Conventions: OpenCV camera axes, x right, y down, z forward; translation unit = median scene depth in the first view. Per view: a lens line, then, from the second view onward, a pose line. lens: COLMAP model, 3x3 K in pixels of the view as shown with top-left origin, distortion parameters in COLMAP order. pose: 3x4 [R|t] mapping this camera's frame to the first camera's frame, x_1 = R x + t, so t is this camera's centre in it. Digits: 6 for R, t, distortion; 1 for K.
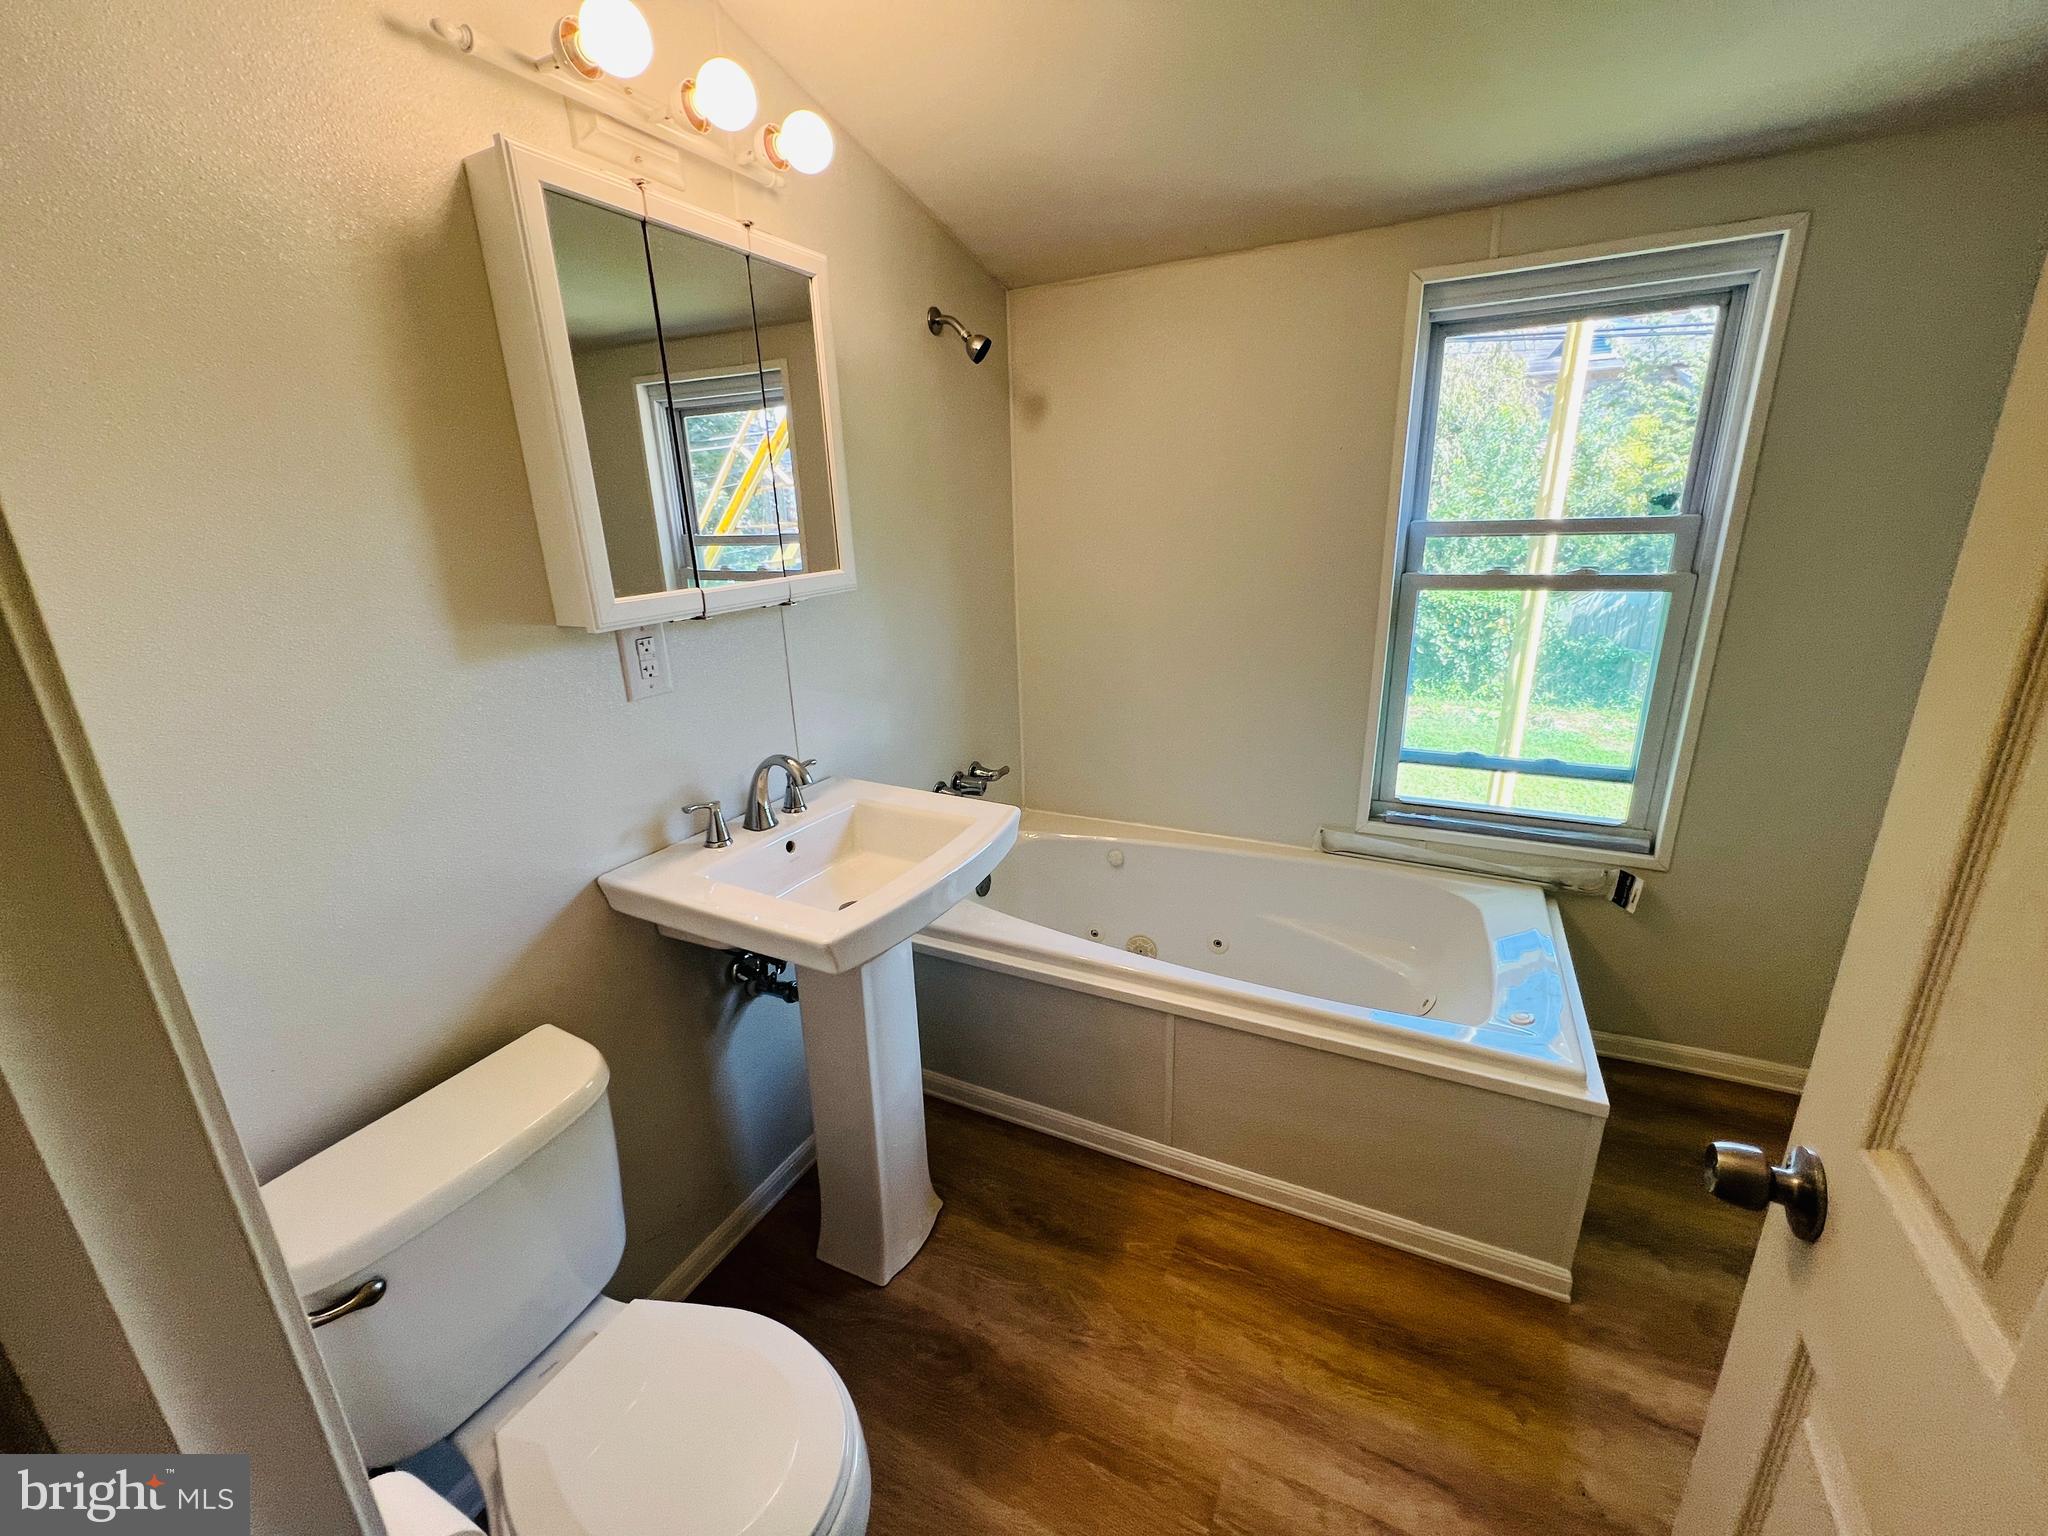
lens RADIAL K [[818.4, 0, 1022.9], [0, 818.4, 756.7], [0, 0, 1]] dist [-0.001735, -0.000031]
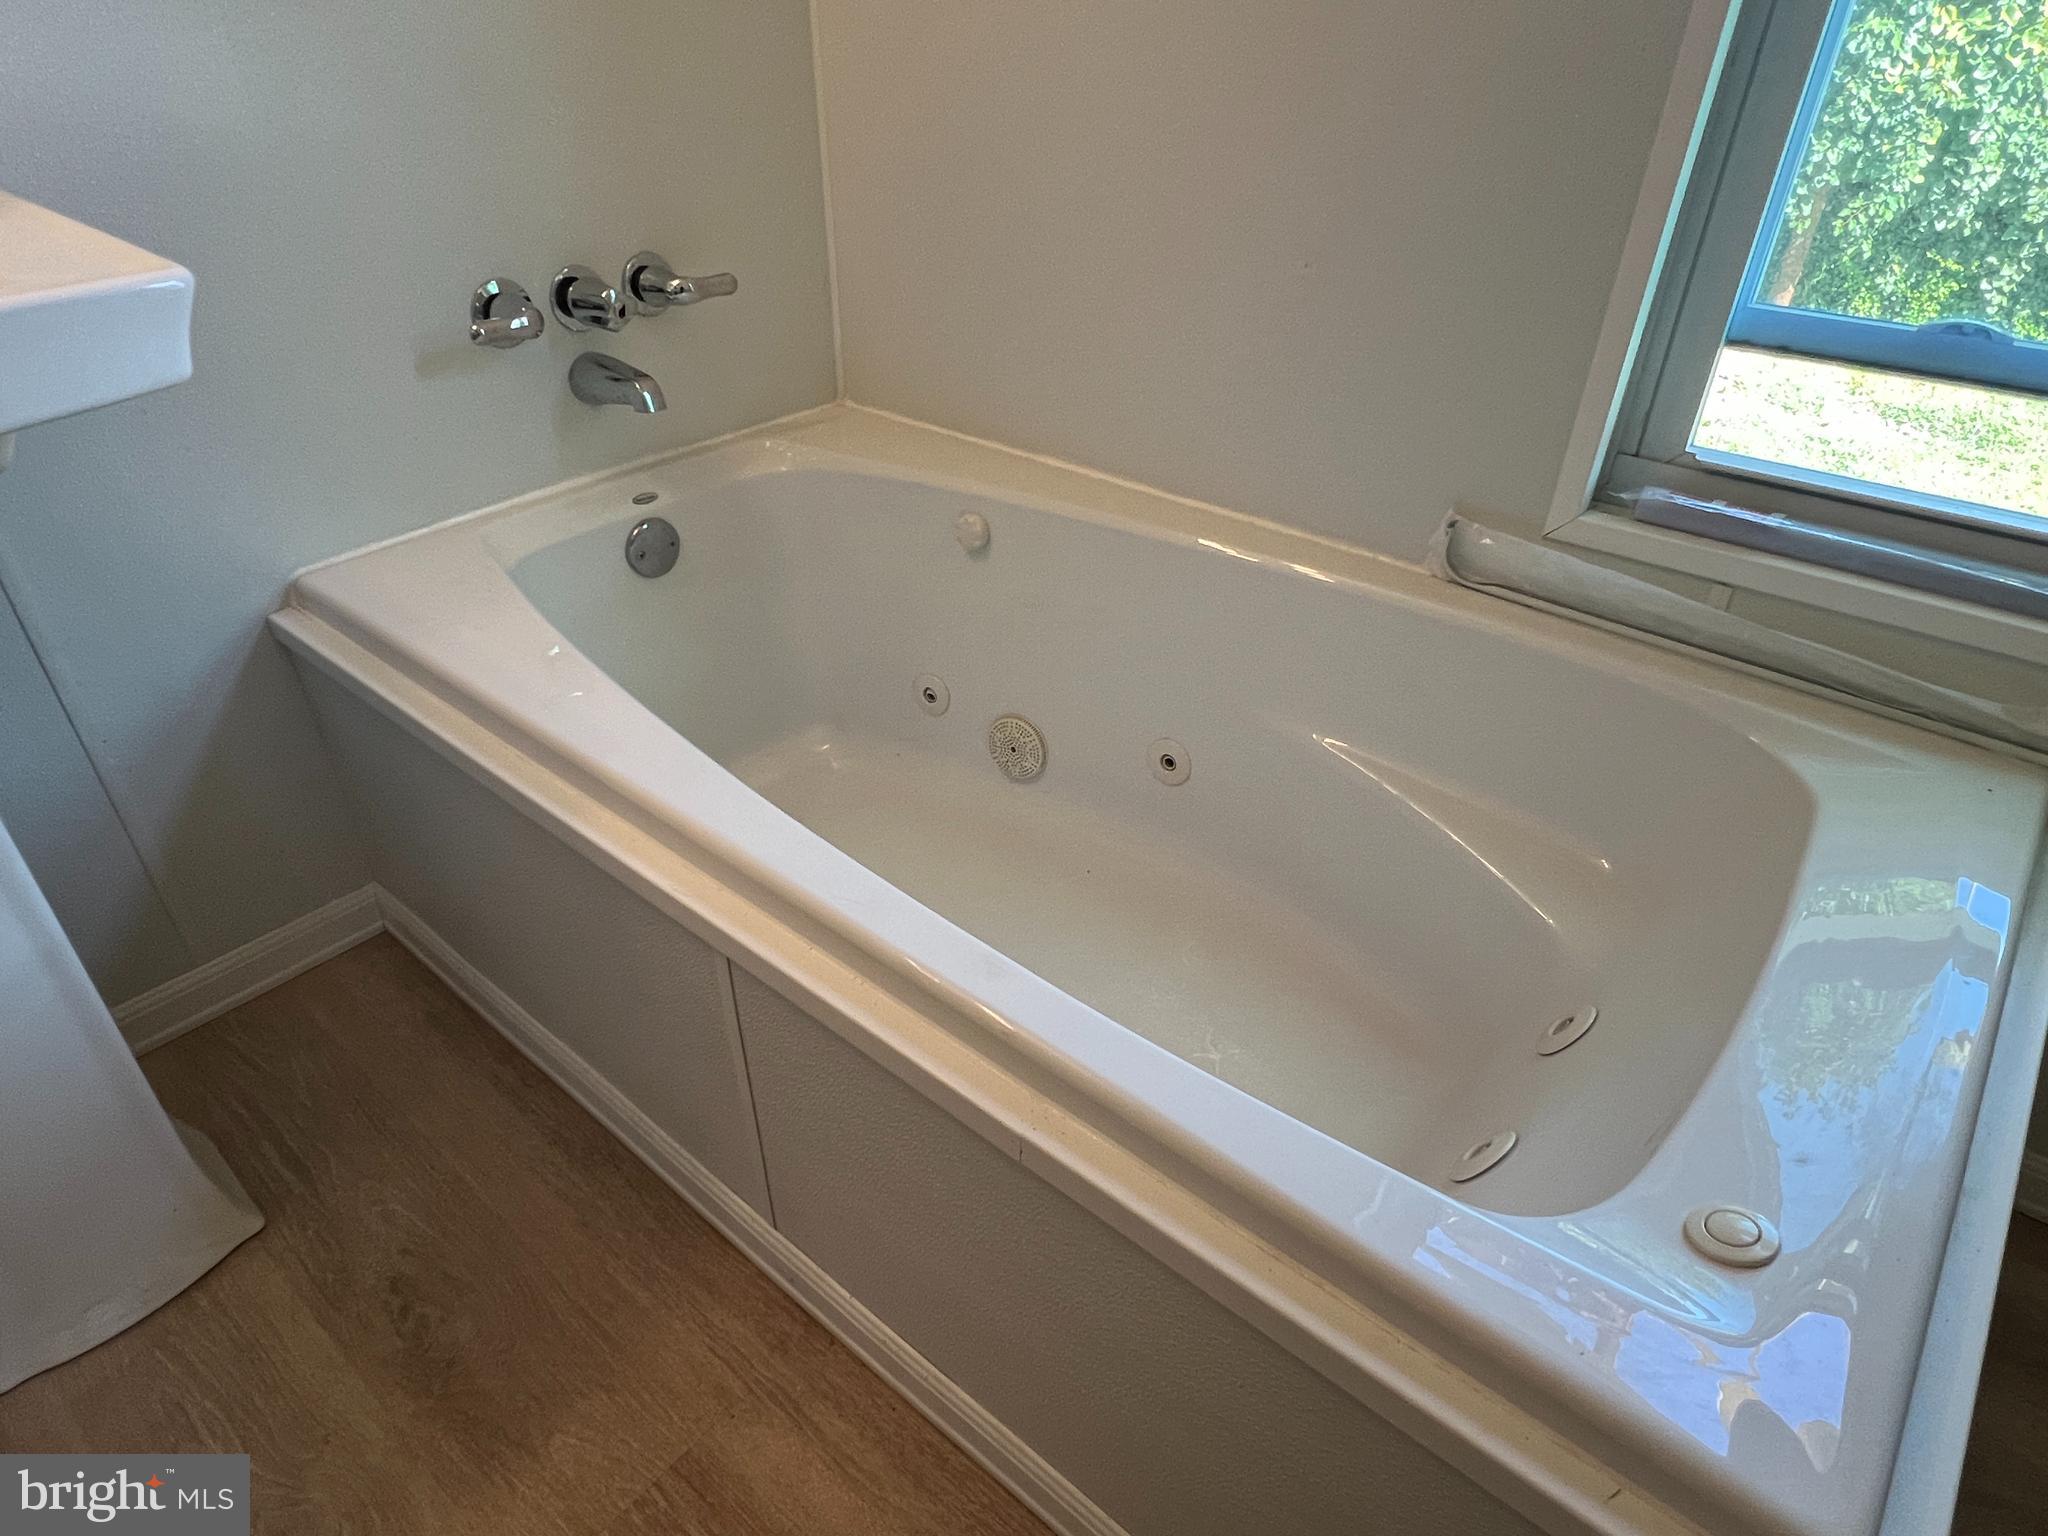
lens RADIAL K [[1207.8, 0, 1020.7], [0, 1207.8, 780.4], [0, 0, 1]] dist [-0.015602, 0.000286]
pose [[0.970447, 0.165553, -0.175568, 0.295087], [-0.104097, 0.943579, 0.314362, 0.051048], [0.217706, -0.286796, 0.932927, 0.425007]]
